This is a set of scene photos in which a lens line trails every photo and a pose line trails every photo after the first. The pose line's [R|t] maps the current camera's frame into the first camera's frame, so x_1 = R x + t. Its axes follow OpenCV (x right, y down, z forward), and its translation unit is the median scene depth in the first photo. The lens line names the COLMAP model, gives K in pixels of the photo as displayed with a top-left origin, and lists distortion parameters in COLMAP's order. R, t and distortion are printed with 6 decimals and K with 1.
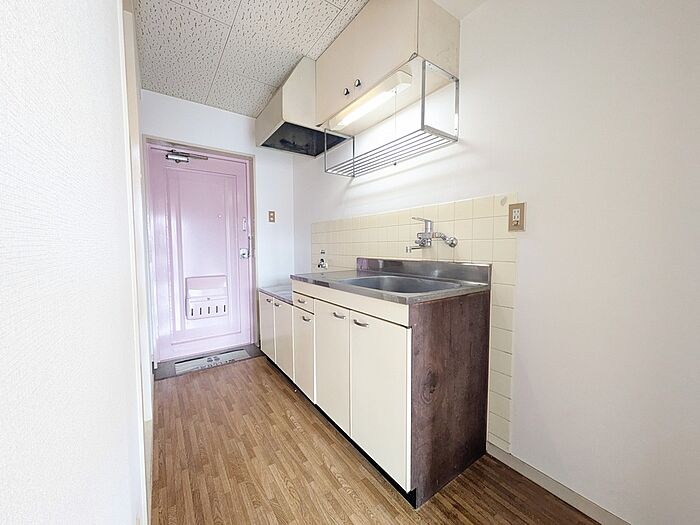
lens RADIAL K [[277.1, 0, 357.0], [0, 277.1, 250.1], [0, 0, 1]] dist [0.002247, 0.001854]
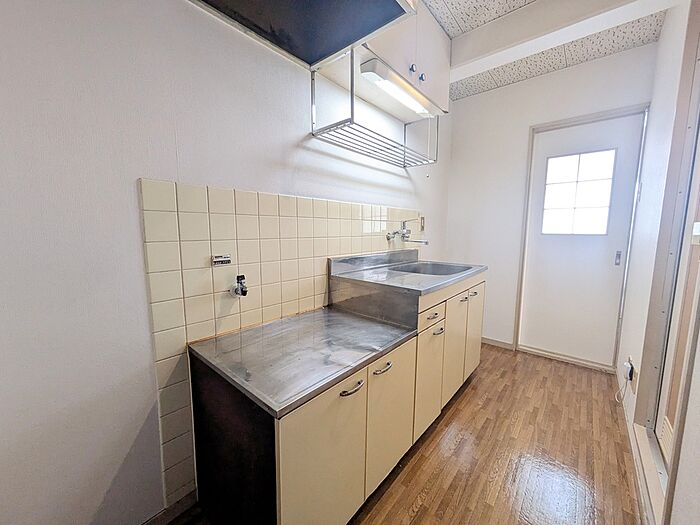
lens RADIAL K [[277.1, 0, 348.4], [0, 277.1, 264.7], [0, 0, 1]] dist [0.002247, 0.001854]
pose [[-0.236737, -0.105555, 0.965823, -1.075290], [0.021844, 0.993251, 0.113907, -0.051919], [-0.971328, 0.048064, -0.232833, 1.670152]]
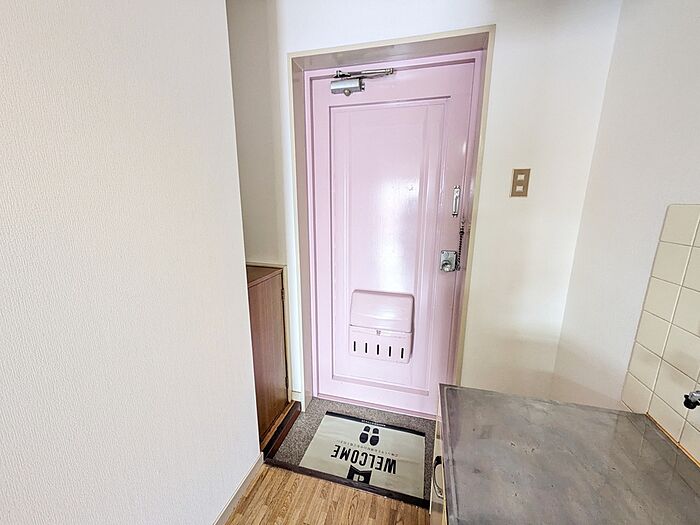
lens RADIAL K [[277.1, 0, 345.2], [0, 277.1, 260.9], [0, 0, 1]] dist [0.002247, 0.001854]
pose [[0.629315, 0.175303, -0.757120, -0.290416], [-0.025551, 0.978367, 0.205293, -0.181286], [0.776730, -0.109849, 0.620180, 1.114762]]
